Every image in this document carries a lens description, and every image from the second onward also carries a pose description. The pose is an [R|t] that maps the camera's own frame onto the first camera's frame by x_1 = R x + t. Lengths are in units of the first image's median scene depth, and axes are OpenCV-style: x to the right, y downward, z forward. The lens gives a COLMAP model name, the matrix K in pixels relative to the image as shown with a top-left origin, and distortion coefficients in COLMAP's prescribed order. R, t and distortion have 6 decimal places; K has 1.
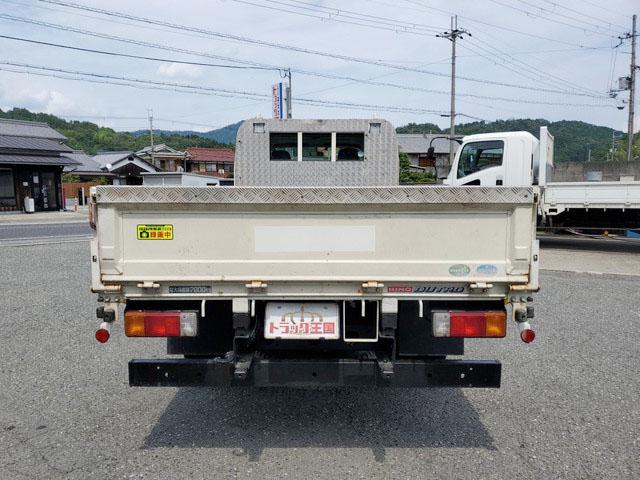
lens RADIAL K [[530.5, 0, 332.1], [0, 530.5, 245.3], [0, 0, 1]] dist [0.034934, -0.049417]
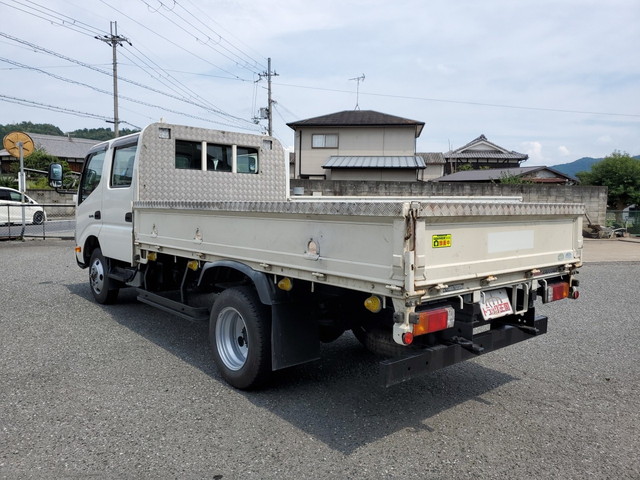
lens RADIAL K [[530.5, 0, 317.5], [0, 530.5, 242.0], [0, 0, 1]] dist [0.034934, -0.049417]
pose [[0.729862, -0.040399, 0.682400, -0.711919], [0.055486, 0.998459, -0.000235, -0.019749], [-0.681339, 0.038036, 0.730979, 0.180688]]
